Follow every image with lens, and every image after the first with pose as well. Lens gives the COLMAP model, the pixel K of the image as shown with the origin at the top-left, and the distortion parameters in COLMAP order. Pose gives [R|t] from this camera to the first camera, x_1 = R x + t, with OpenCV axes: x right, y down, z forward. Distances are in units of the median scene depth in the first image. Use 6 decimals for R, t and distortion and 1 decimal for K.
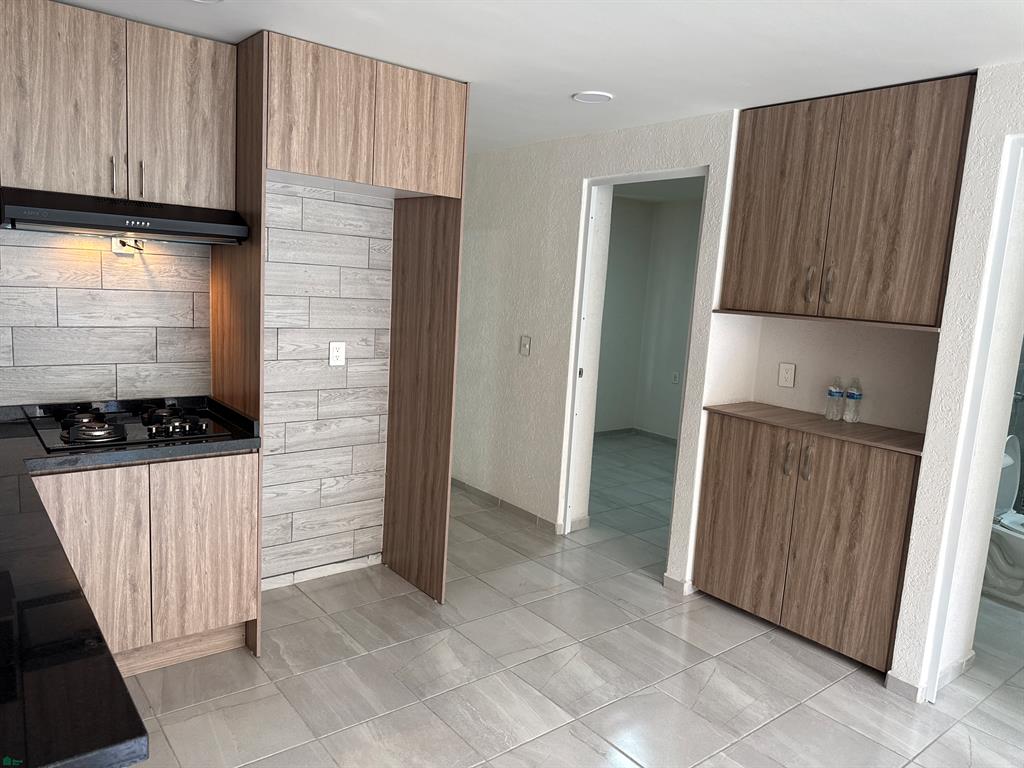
lens RADIAL K [[721.3, 0, 514.8], [0, 721.3, 378.0], [0, 0, 1]] dist [0.029603, -0.026332]
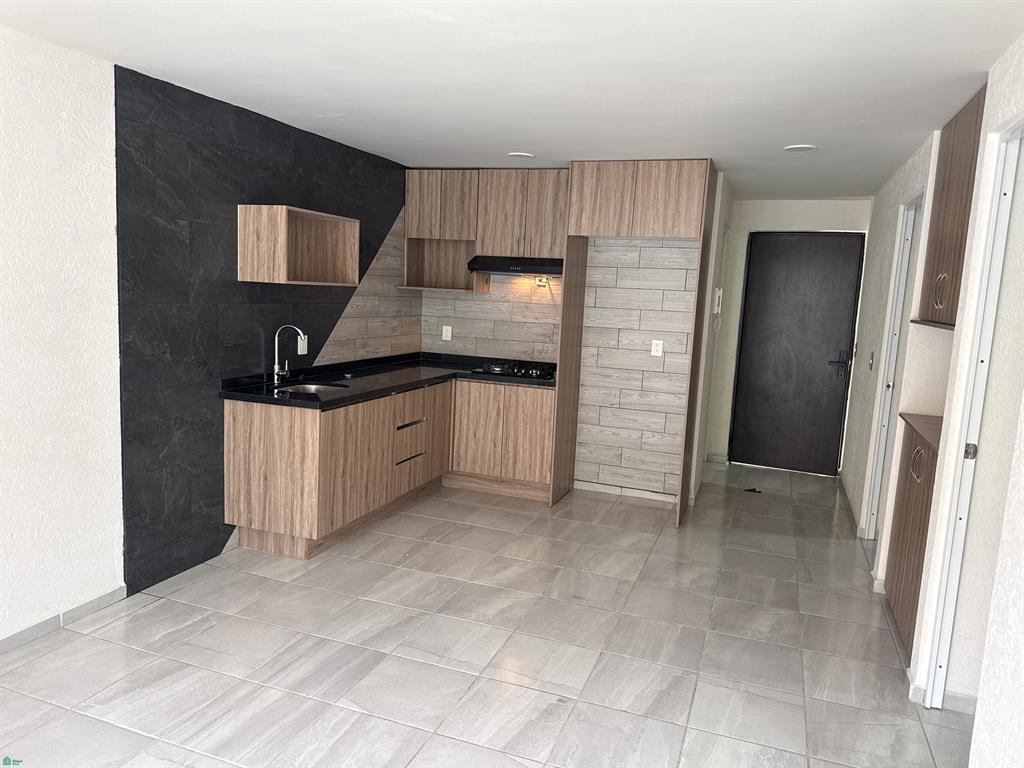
lens RADIAL K [[721.3, 0, 507.4], [0, 721.3, 387.5], [0, 0, 1]] dist [0.029603, -0.026332]
pose [[0.506155, 0.084874, -0.858256, 1.092090], [-0.134718, 0.990711, 0.018523, 0.075556], [0.851856, 0.106247, 0.512887, -0.029896]]
